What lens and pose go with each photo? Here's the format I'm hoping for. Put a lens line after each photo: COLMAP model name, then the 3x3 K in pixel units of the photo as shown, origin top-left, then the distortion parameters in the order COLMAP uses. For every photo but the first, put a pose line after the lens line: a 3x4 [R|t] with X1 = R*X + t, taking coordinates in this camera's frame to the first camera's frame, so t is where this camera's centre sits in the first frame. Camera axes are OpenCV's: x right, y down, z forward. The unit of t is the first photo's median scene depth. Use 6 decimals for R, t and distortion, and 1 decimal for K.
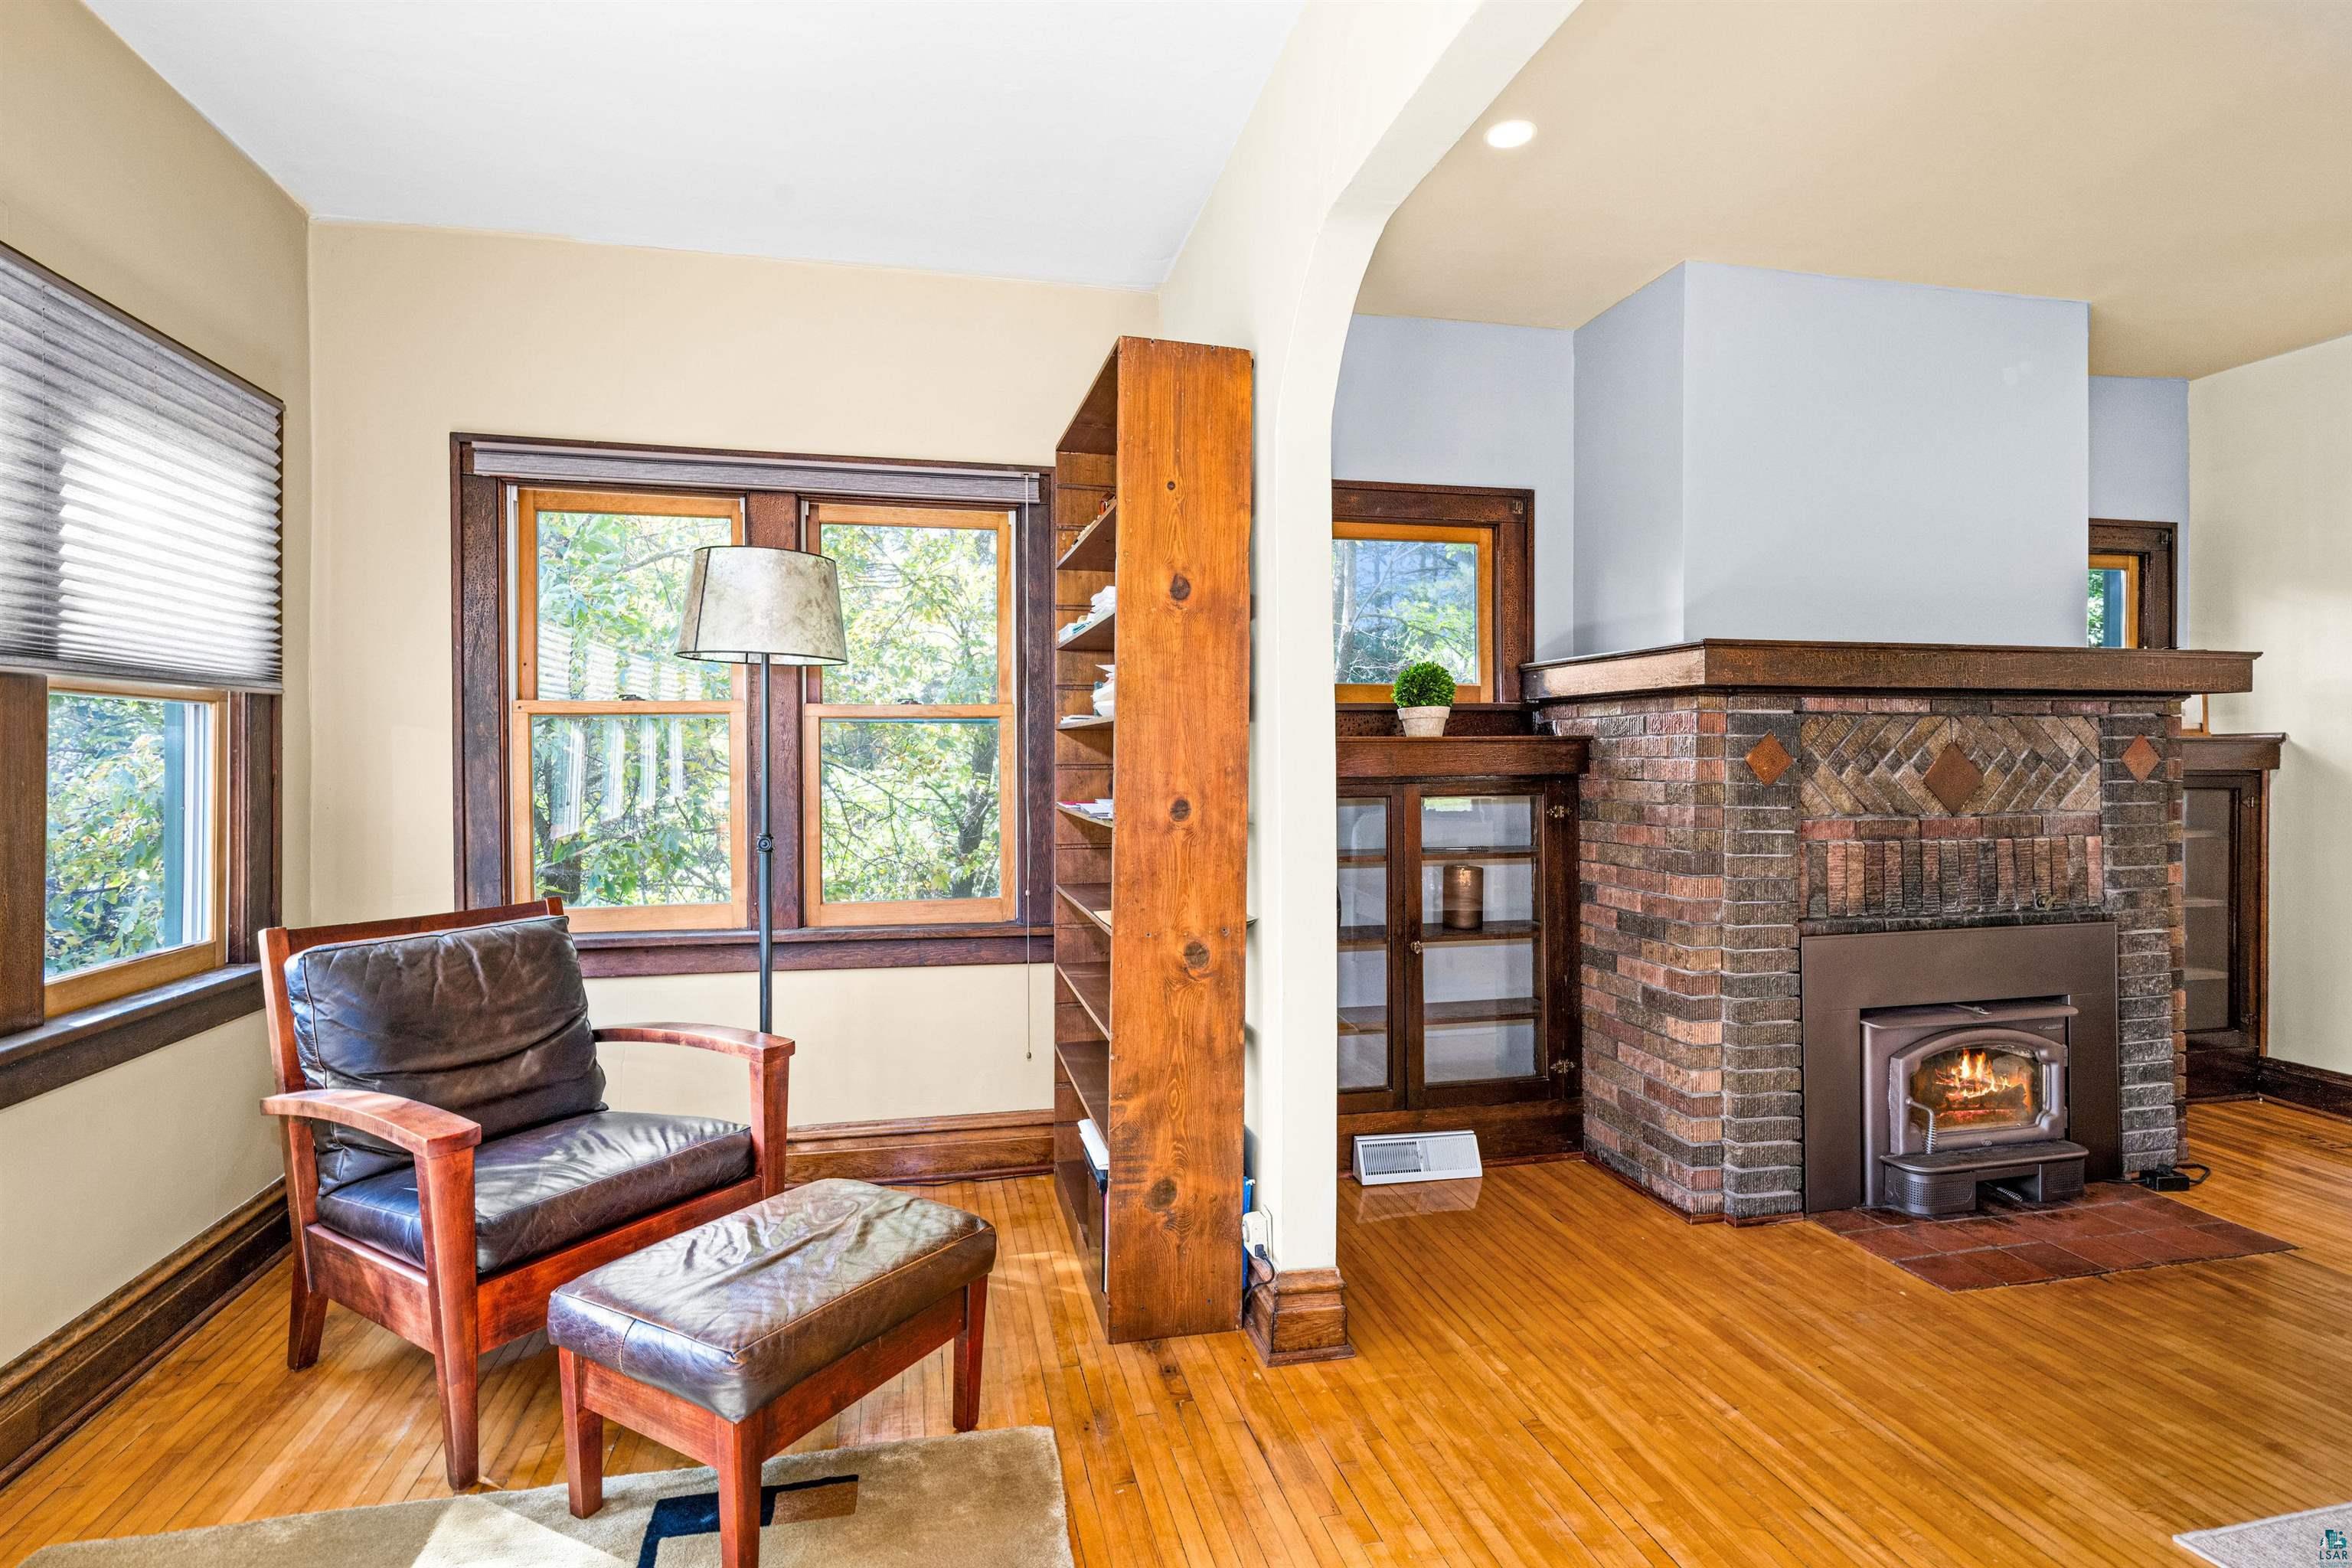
lens RADIAL K [[1128.6, 0, 1184.3], [0, 1128.6, 752.3], [0, 0, 1]] dist [0.002869, 0.000521]
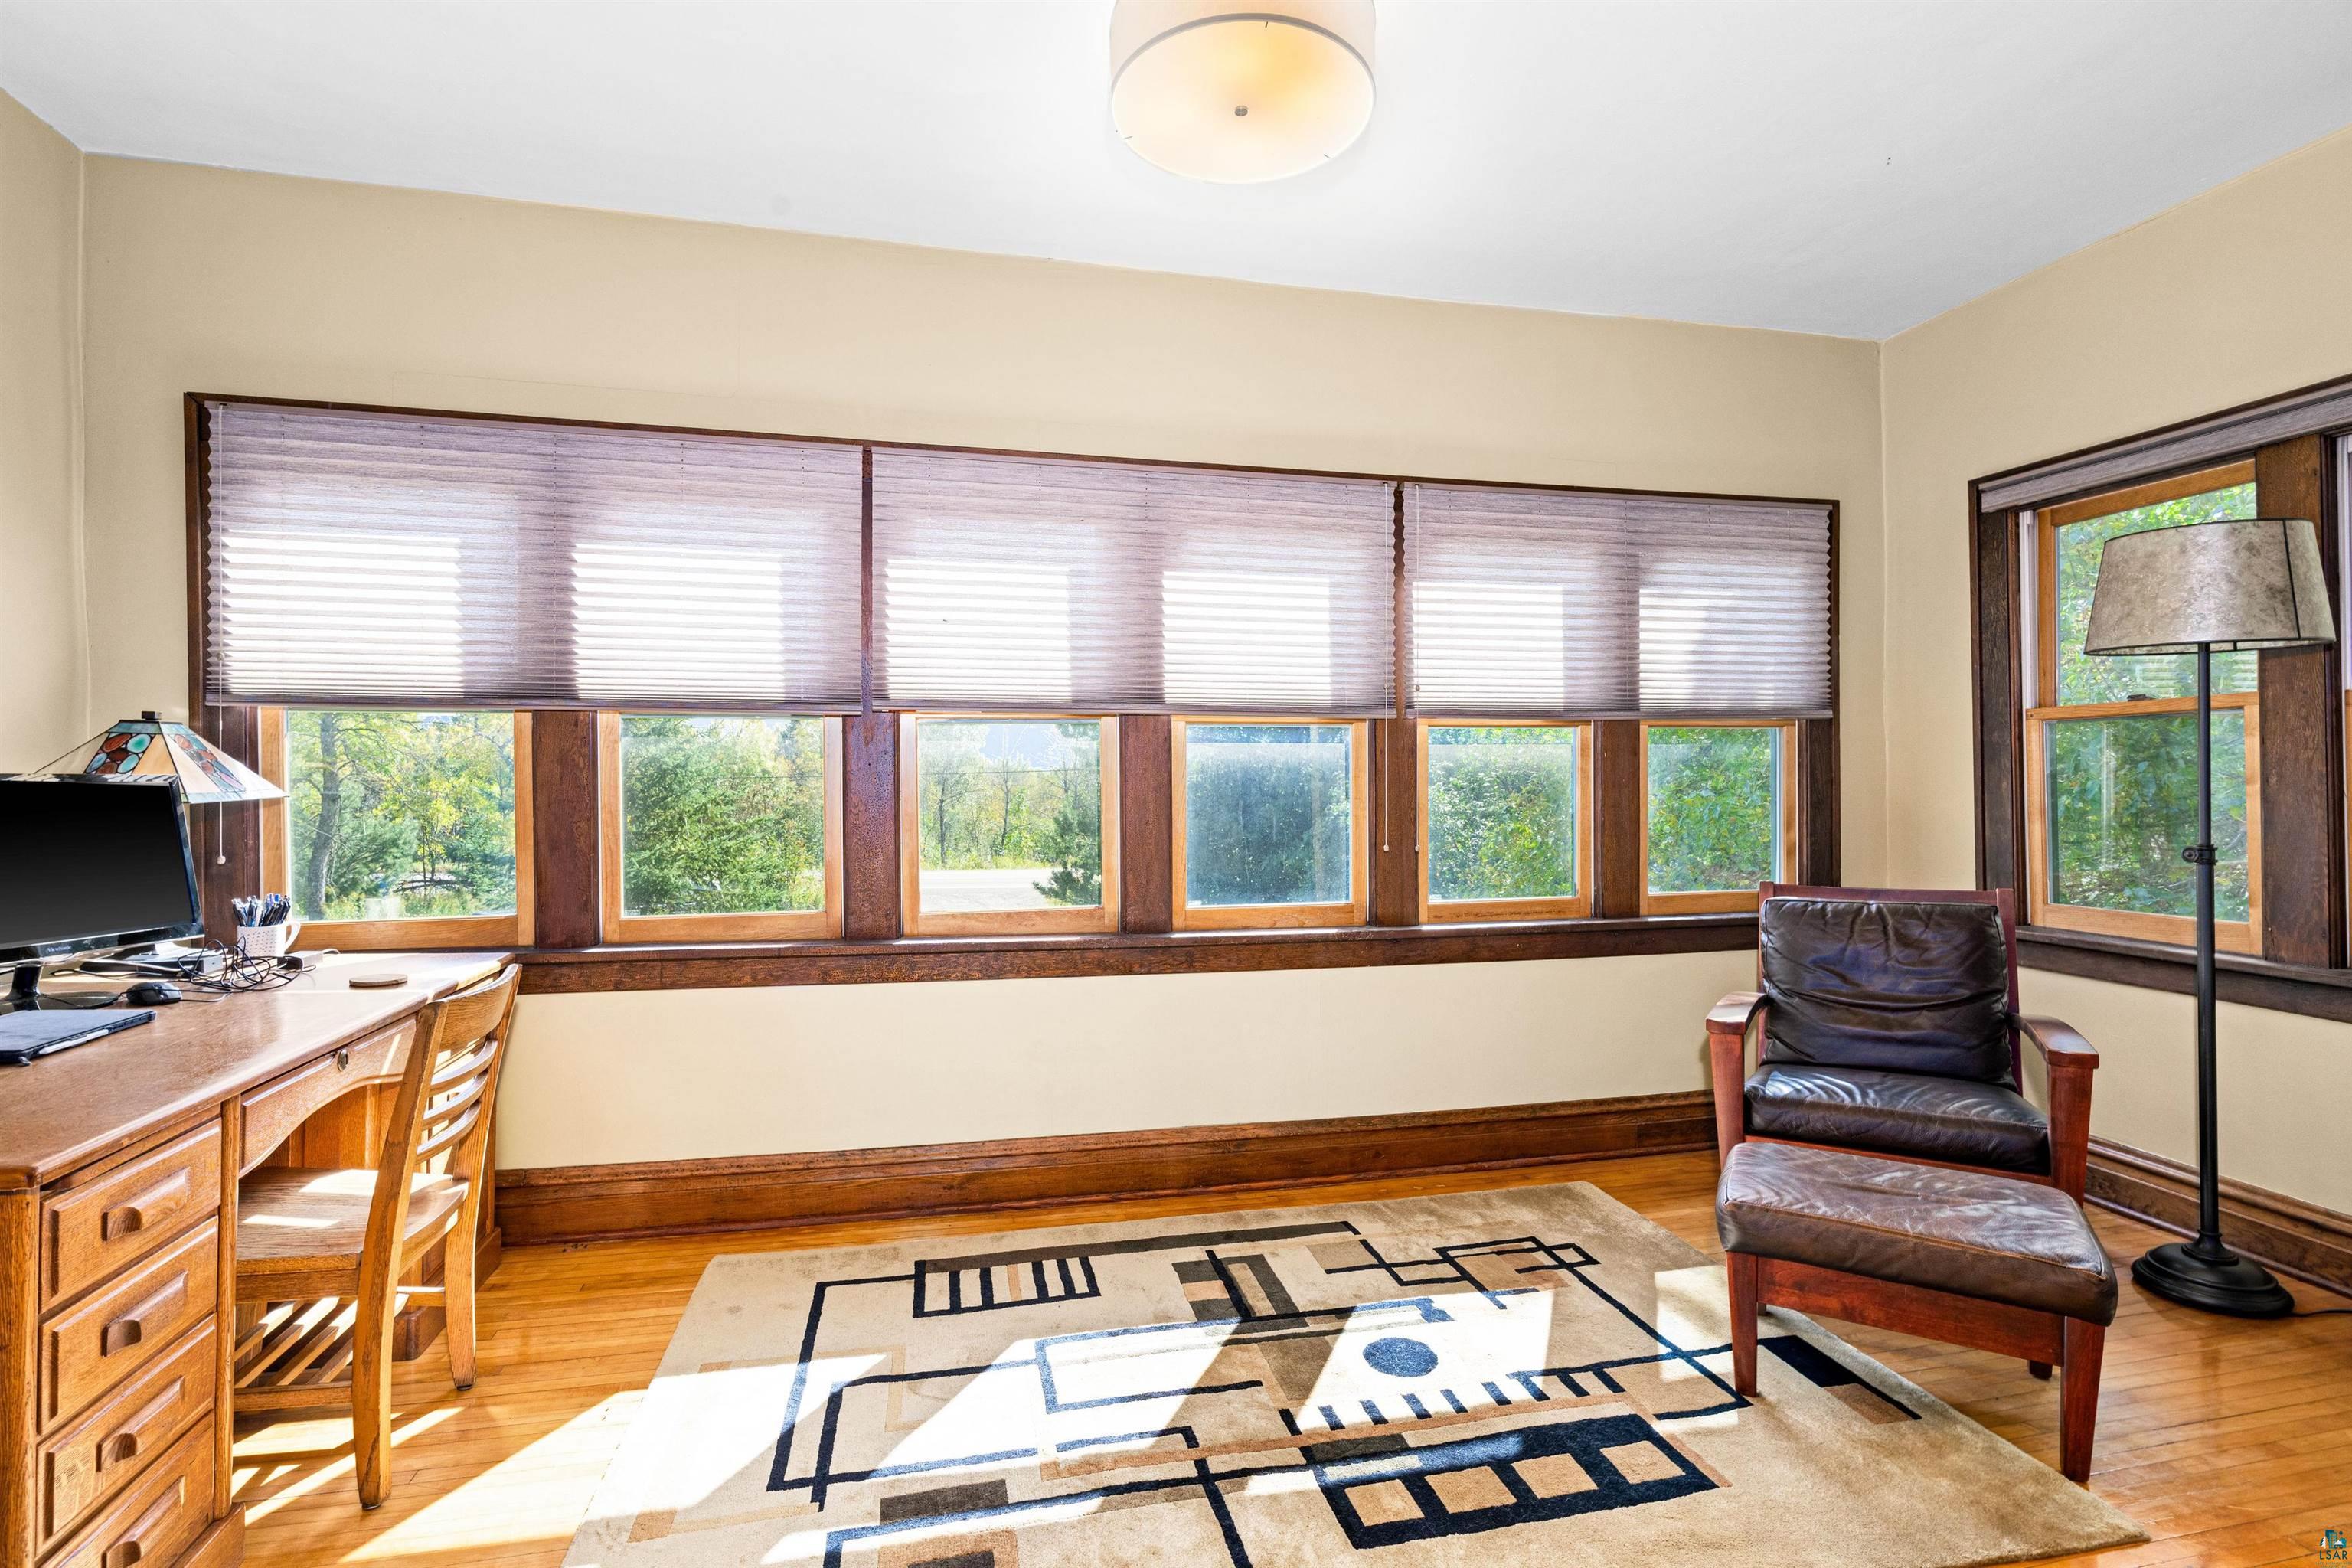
lens RADIAL K [[1128.6, 0, 1177.5], [0, 1128.6, 770.7], [0, 0, 1]] dist [0.002869, 0.000521]
pose [[0.010721, -0.004951, -0.999930, 0.518559], [0.014194, 0.999888, -0.004799, 0.007463], [0.999842, -0.014141, 0.010790, 0.181474]]
